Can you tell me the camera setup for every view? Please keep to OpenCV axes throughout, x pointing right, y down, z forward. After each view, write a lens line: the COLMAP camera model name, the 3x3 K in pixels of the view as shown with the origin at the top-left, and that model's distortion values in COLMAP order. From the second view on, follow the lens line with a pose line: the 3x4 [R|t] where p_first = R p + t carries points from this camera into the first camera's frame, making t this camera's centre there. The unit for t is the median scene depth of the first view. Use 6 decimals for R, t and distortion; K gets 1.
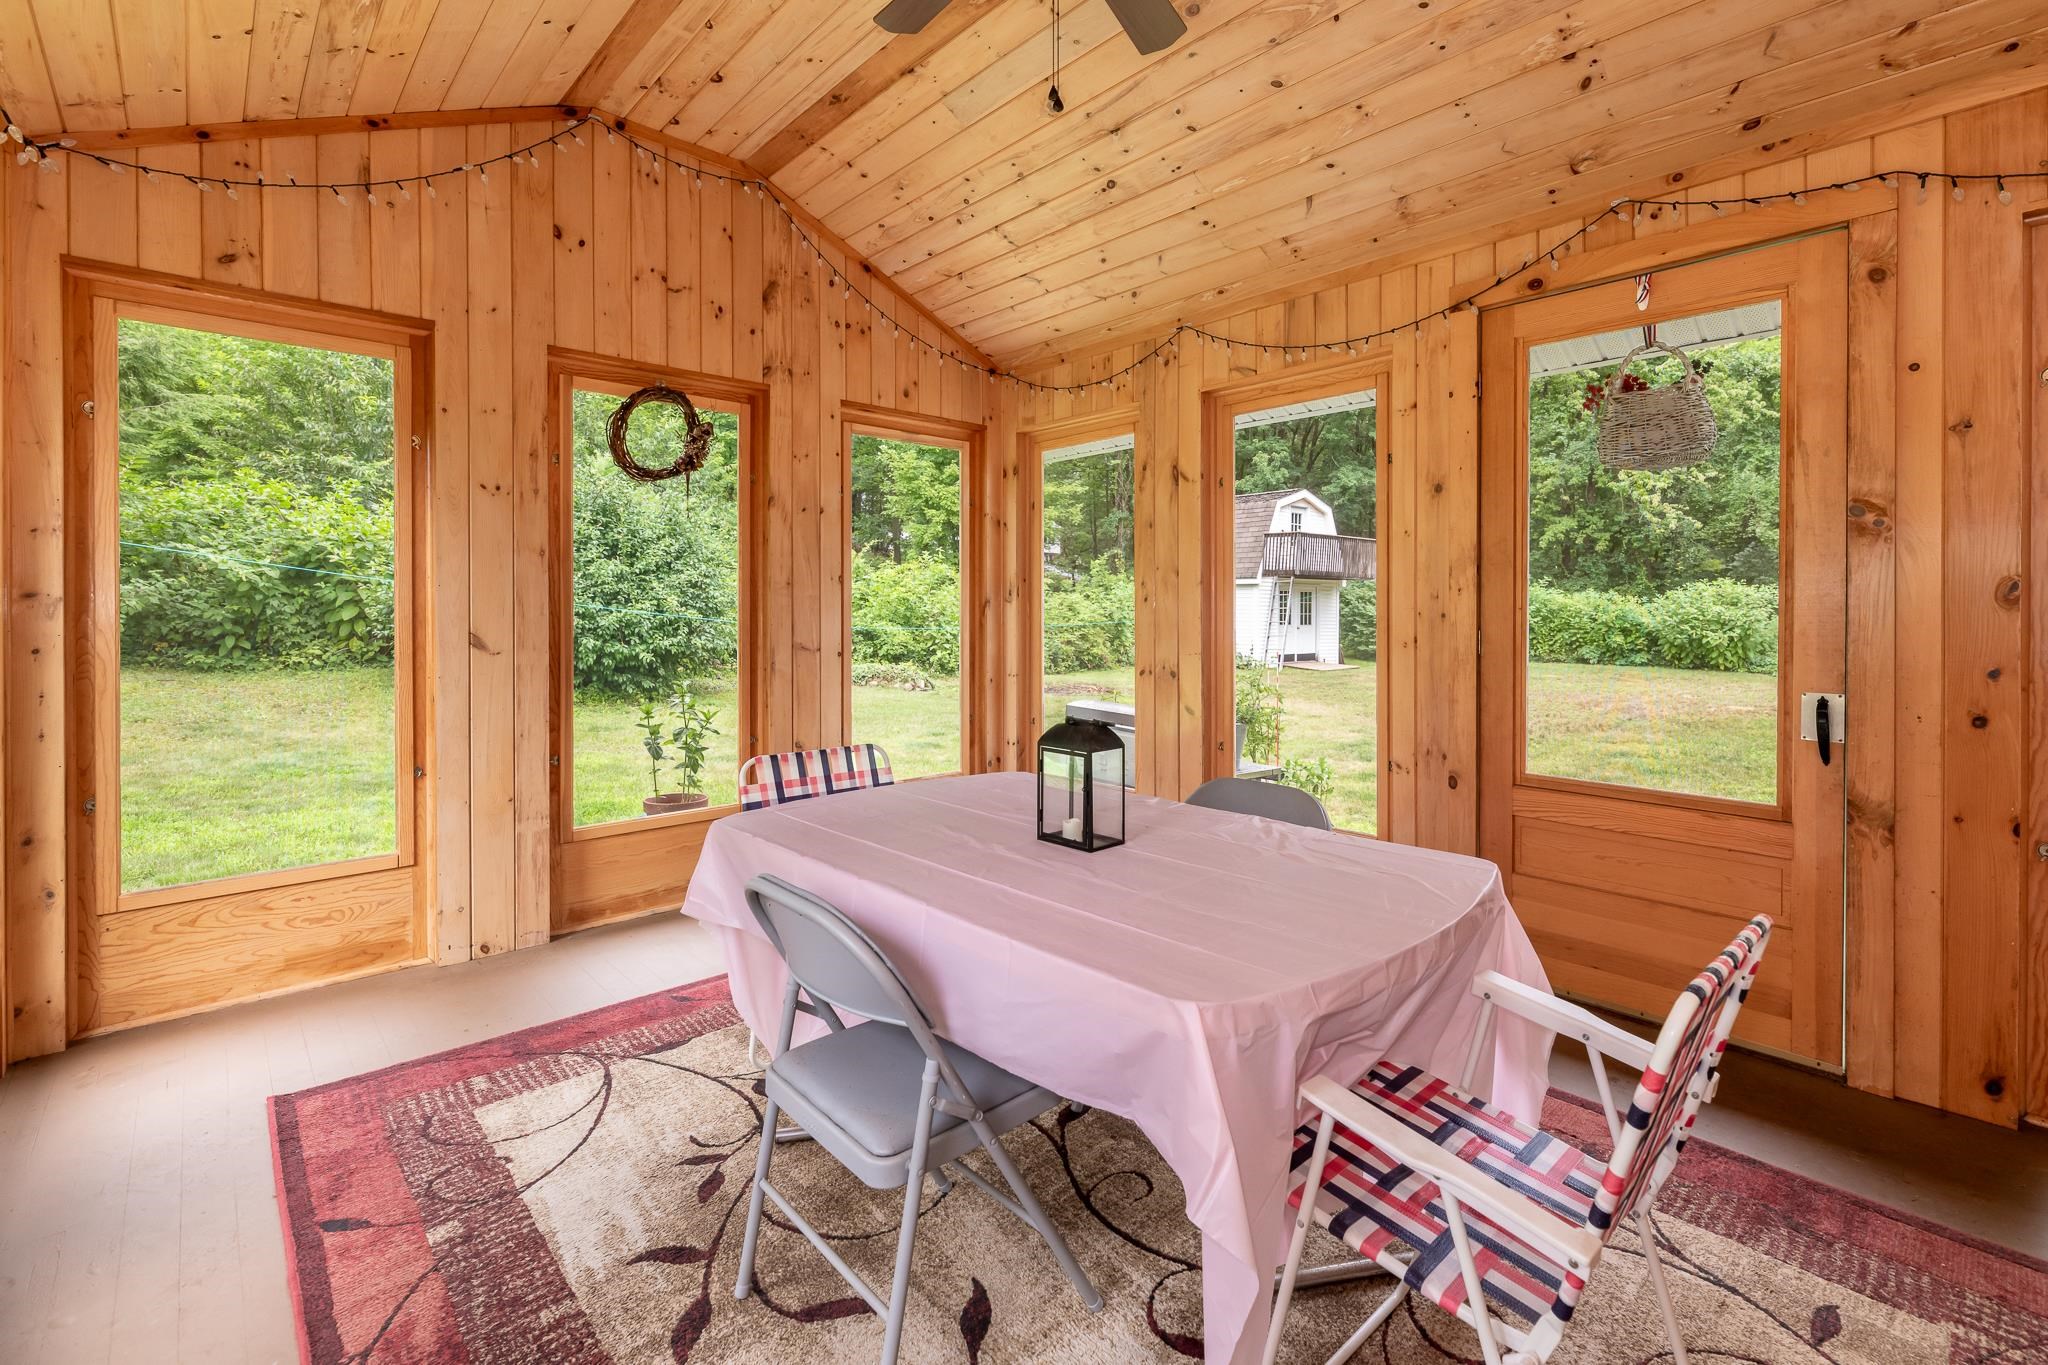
lens RADIAL K [[932.3, 0, 1054.8], [0, 932.3, 609.9], [0, 0, 1]] dist [-0.002281, 0.000879]
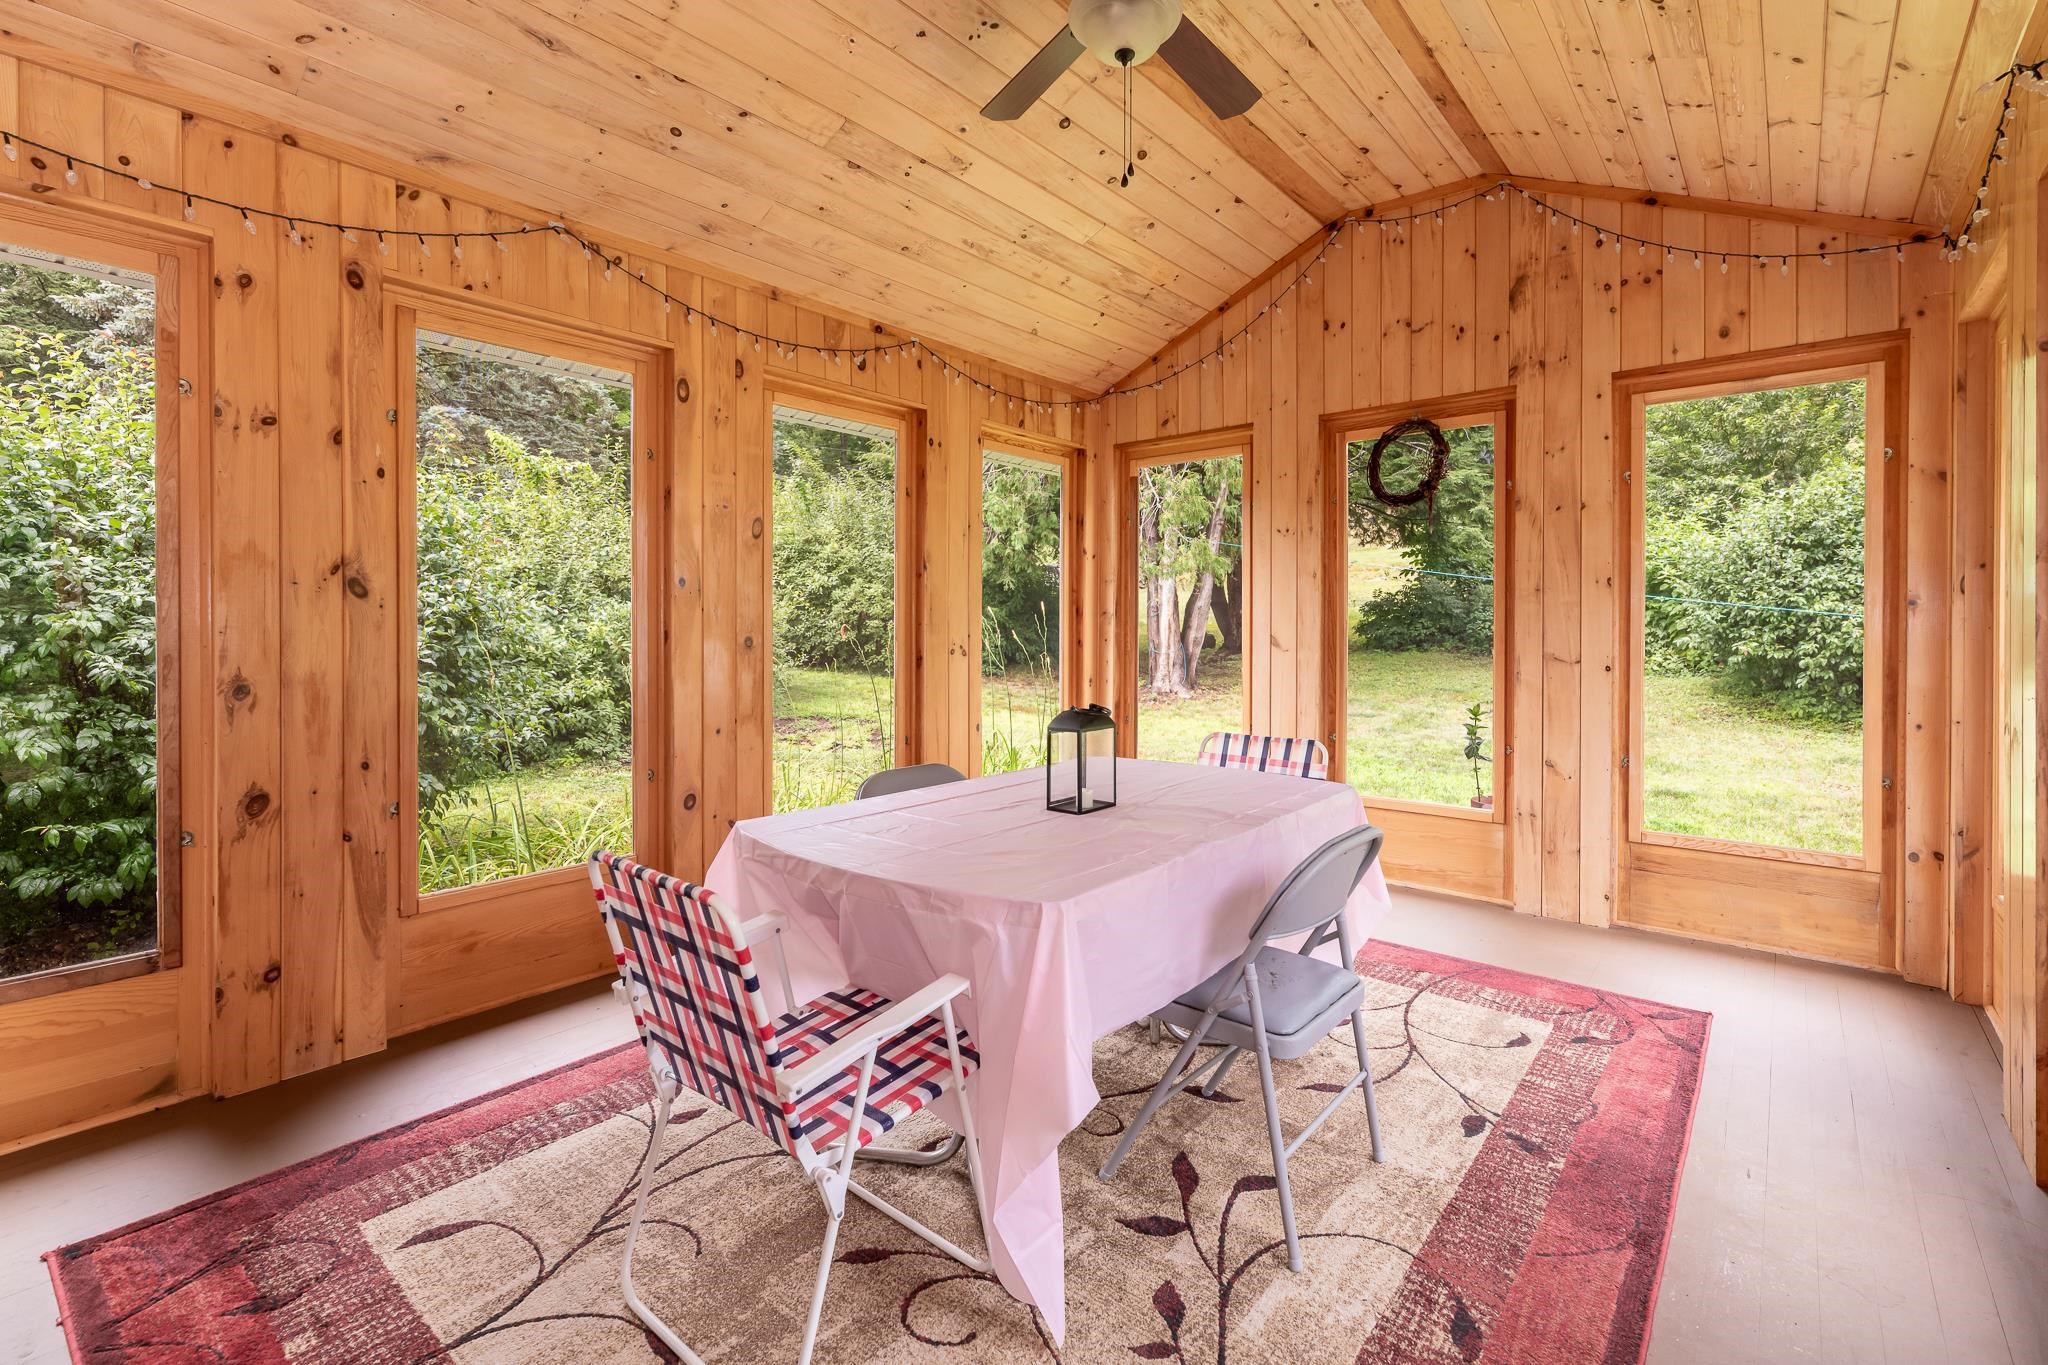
lens RADIAL K [[932.3, 0, 1048.2], [0, 932.3, 630.6], [0, 0, 1]] dist [-0.002281, 0.000879]
pose [[0.097844, 0.006408, -0.995181, 0.611344], [0.000950, 0.999978, 0.006532, 0.006418], [0.995201, -0.001585, 0.097836, 0.421470]]
